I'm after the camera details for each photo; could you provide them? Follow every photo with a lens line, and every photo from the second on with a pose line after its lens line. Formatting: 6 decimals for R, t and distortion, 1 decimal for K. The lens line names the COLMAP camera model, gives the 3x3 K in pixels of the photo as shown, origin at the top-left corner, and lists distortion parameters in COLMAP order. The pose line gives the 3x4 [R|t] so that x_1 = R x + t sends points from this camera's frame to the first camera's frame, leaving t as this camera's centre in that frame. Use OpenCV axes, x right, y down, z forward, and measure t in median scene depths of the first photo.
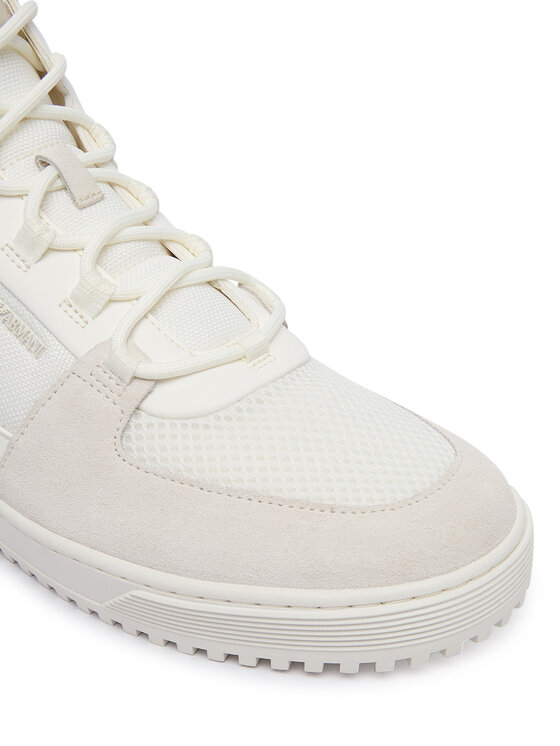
lens RADIAL K [[728.3, 0, 281.7], [0, 728.3, 372.4], [0, 0, 1]] dist [-0.021460, 0.000000]
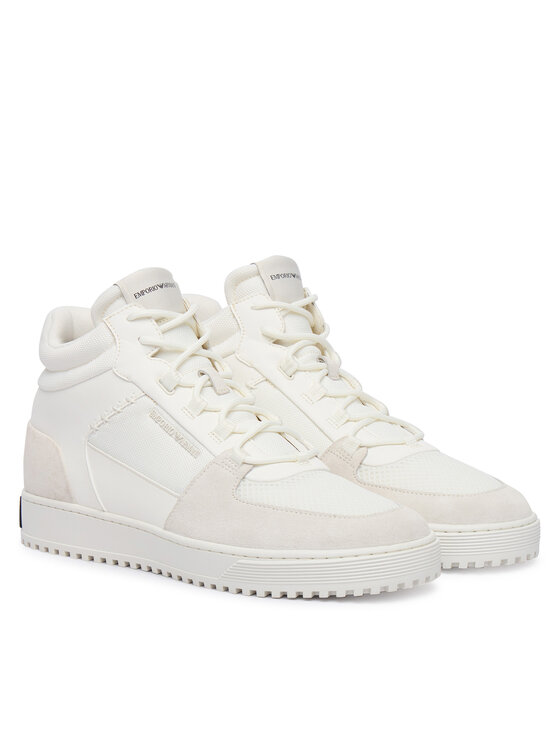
lens RADIAL K [[1779.2, 0, 280.1], [0, 1779.2, 372.6], [0, 0, 1]] dist [-0.821959, 0.000000]
pose [[0.997514, 0.012558, -0.069335, 0.247703], [-0.041033, 0.903462, -0.426699, 1.900723], [0.057283, 0.428483, 0.901732, -3.627115]]
